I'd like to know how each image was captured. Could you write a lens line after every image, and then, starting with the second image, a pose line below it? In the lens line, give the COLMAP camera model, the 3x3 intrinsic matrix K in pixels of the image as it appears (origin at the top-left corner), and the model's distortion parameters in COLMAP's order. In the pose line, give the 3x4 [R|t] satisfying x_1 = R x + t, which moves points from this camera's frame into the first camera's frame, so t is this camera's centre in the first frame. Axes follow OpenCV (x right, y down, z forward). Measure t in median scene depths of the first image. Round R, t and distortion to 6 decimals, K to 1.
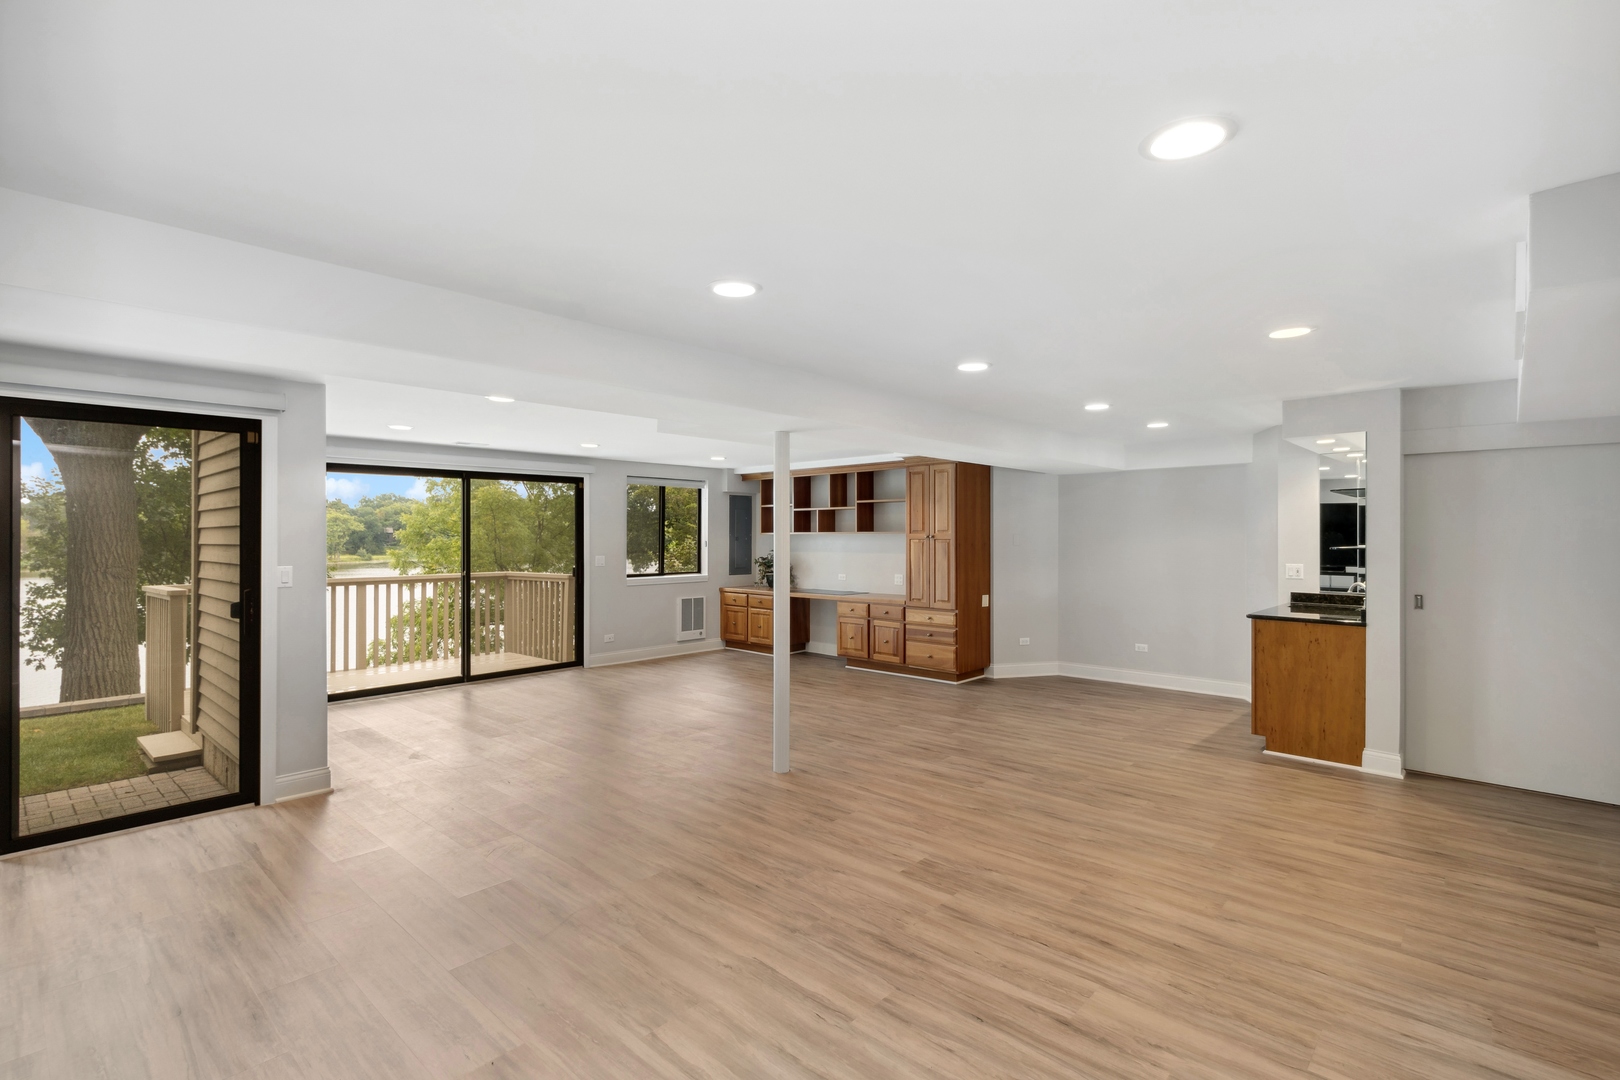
lens RADIAL K [[762.4, 0, 810.0], [0, 762.4, 540.0], [0, 0, 1]] dist [-0.000196, 0.000935]
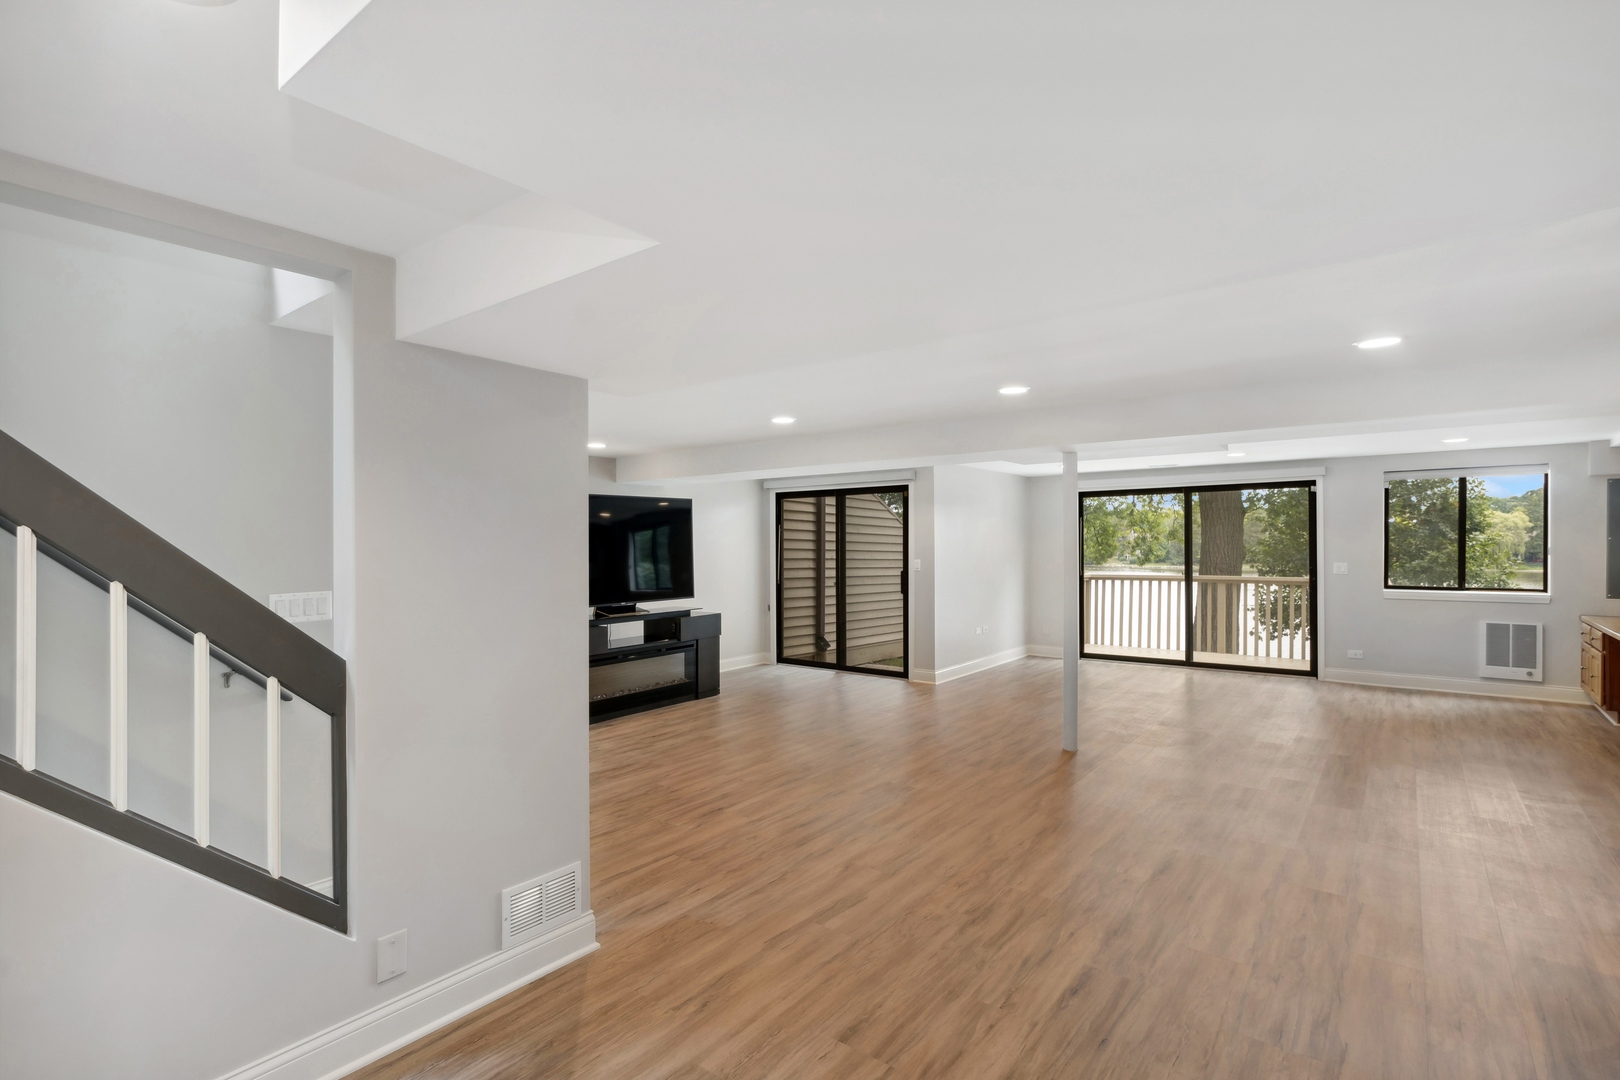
lens RADIAL K [[762.4, 0, 810.0], [0, 762.4, 540.0], [0, 0, 1]] dist [-0.000196, 0.000935]
pose [[0.085390, -0.003950, -0.996340, 1.218679], [0.000827, 0.999992, -0.003894, -0.007560], [0.996347, -0.000492, 0.085392, 0.587281]]
